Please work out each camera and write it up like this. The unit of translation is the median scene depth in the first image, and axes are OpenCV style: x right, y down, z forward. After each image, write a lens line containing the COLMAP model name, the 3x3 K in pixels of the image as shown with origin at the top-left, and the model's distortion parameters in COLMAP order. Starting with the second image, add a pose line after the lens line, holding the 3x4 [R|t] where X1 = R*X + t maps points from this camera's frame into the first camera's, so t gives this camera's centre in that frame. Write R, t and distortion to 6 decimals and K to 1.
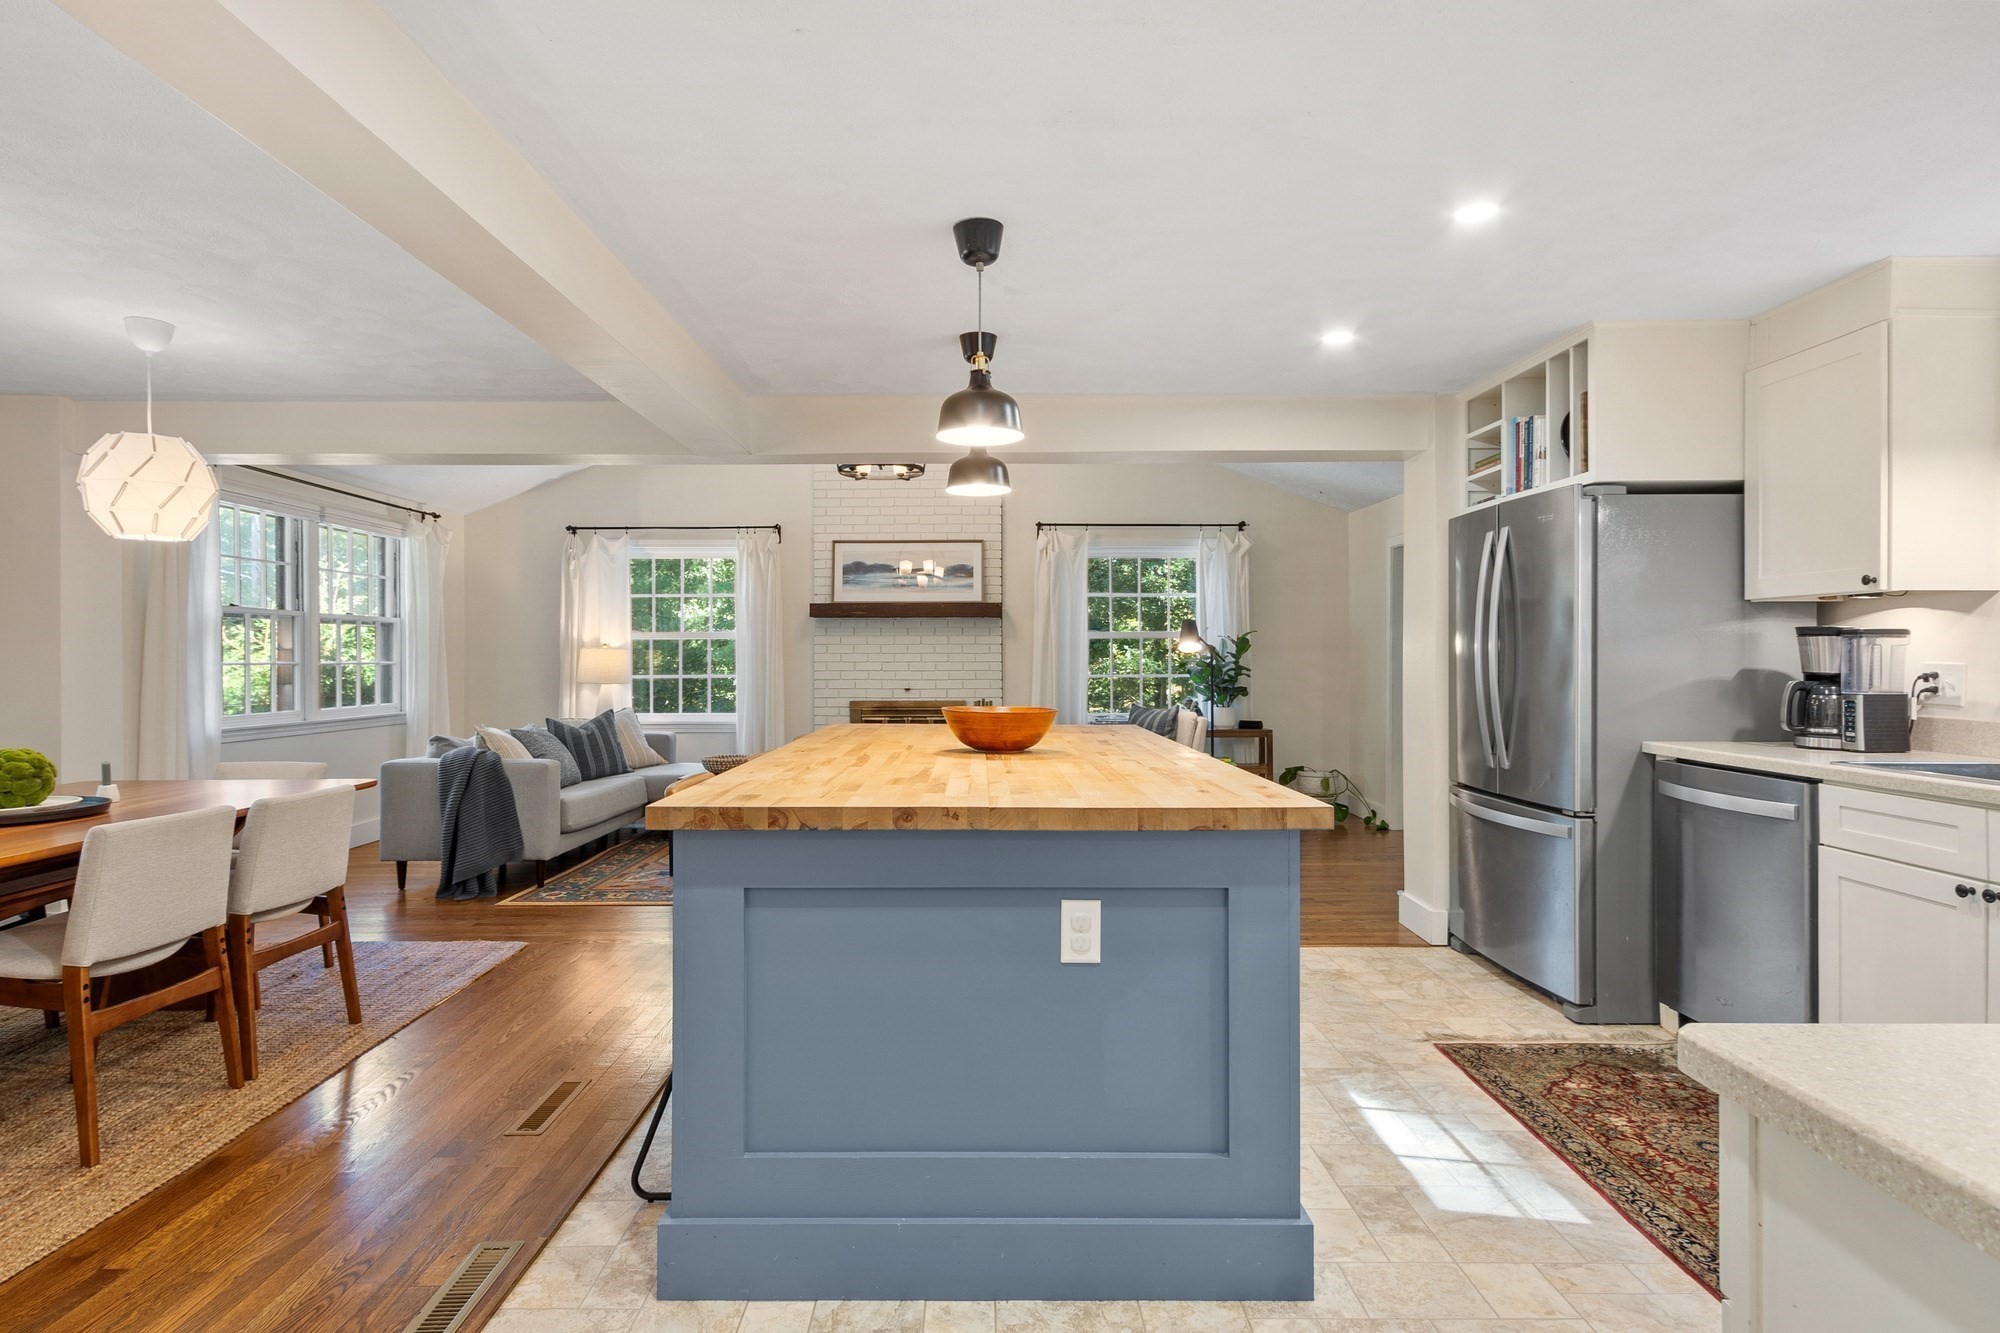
lens RADIAL K [[1059.3, 0, 995.0], [0, 1059.3, 660.2], [0, 0, 1]] dist [-0.001095, -0.000364]
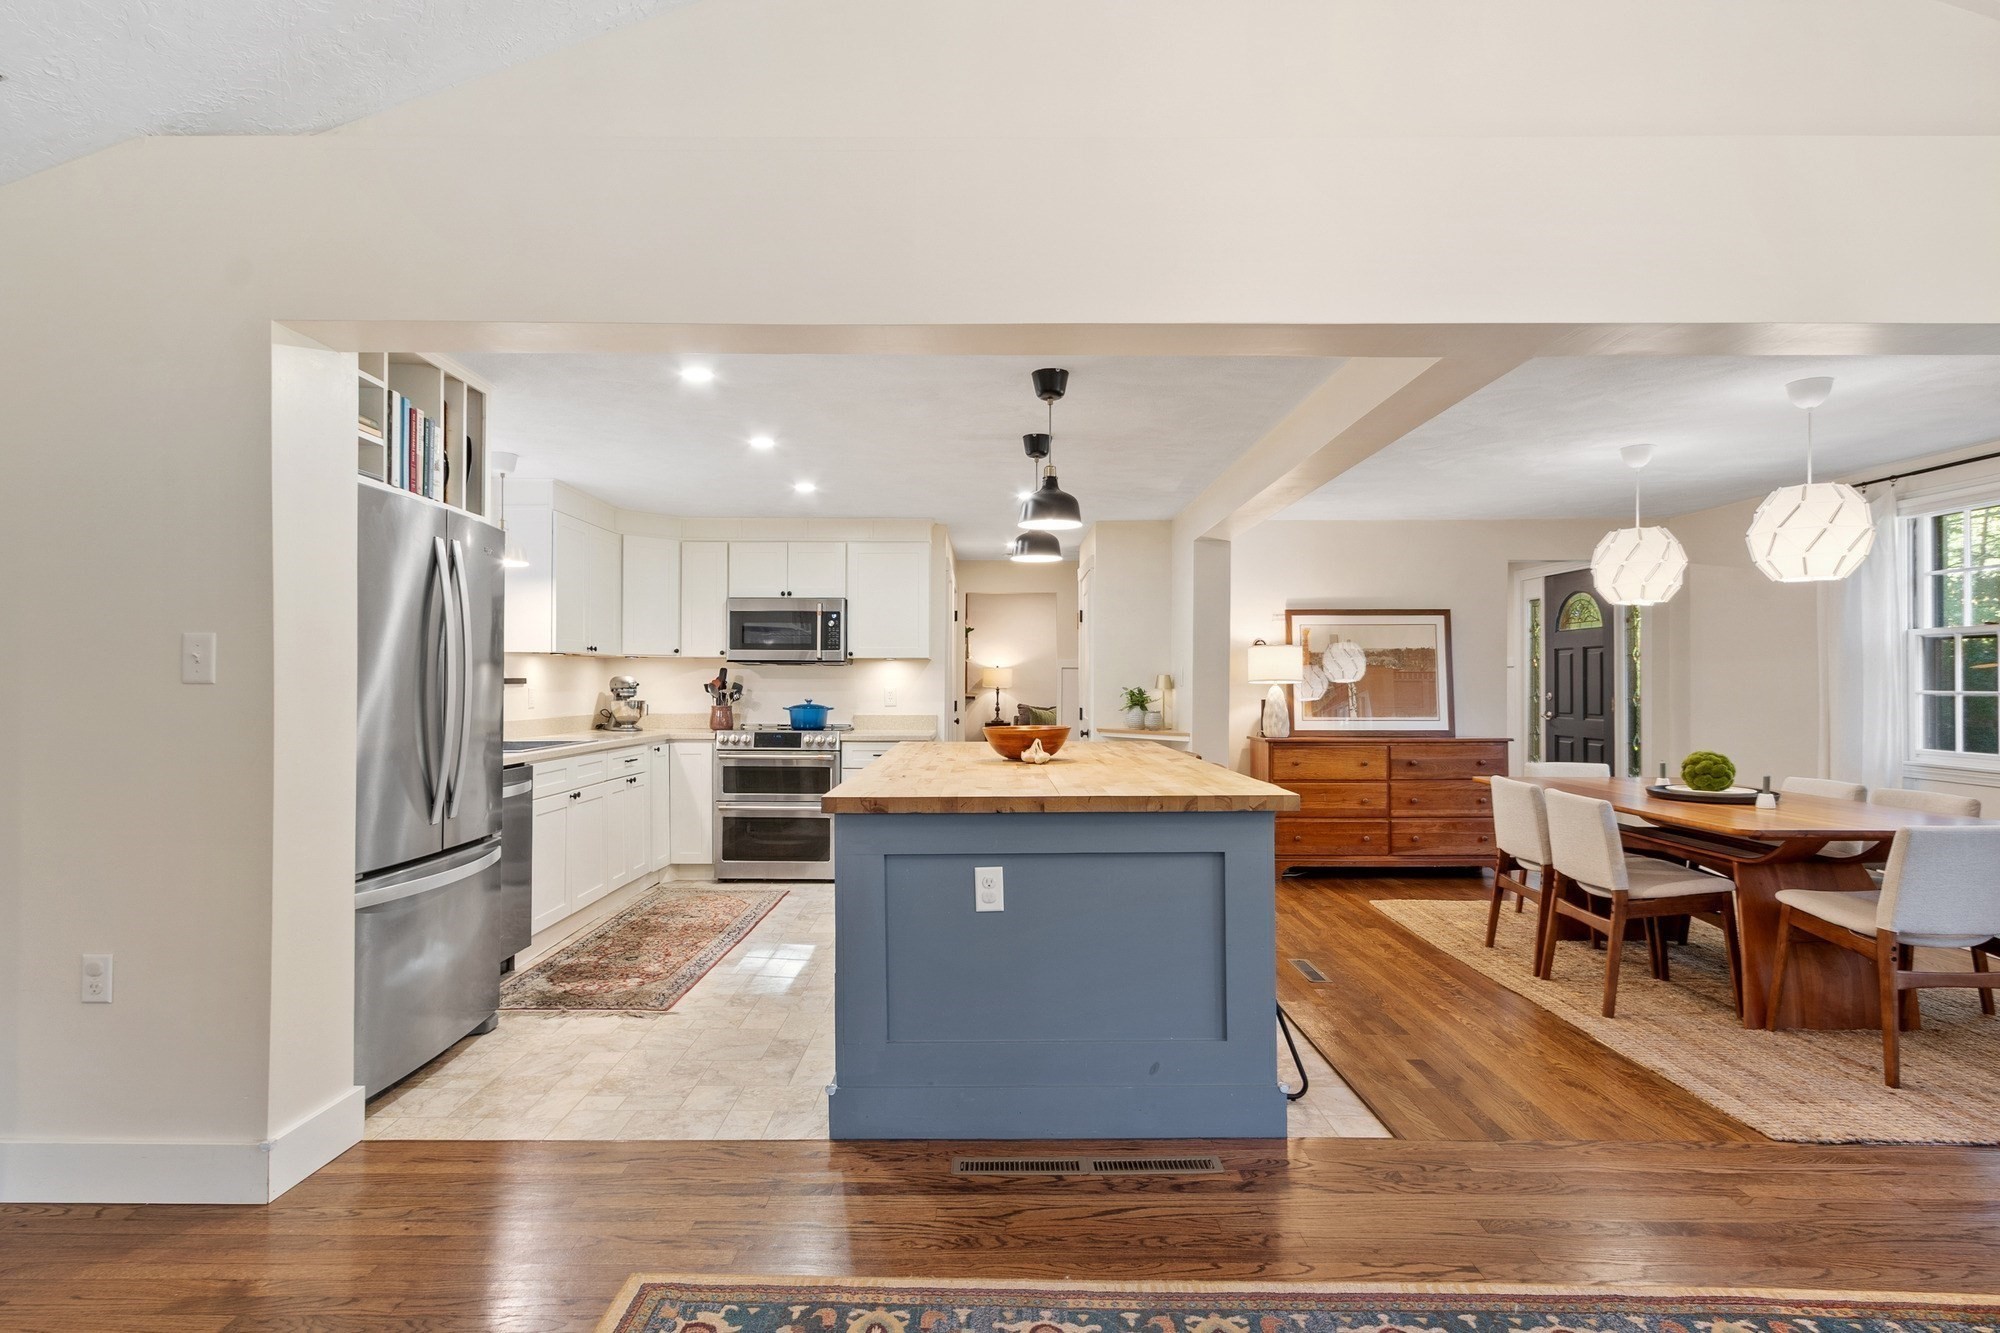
lens RADIAL K [[1010.2, 0, 987.2], [0, 1010.2, 678.9], [0, 0, 1]] dist [0.001463, -0.000117]
pose [[-0.999899, -0.001766, 0.014080, 0.016834], [-0.001797, 0.999996, -0.002157, -0.005917], [-0.014077, -0.002182, -0.999899, 1.031005]]
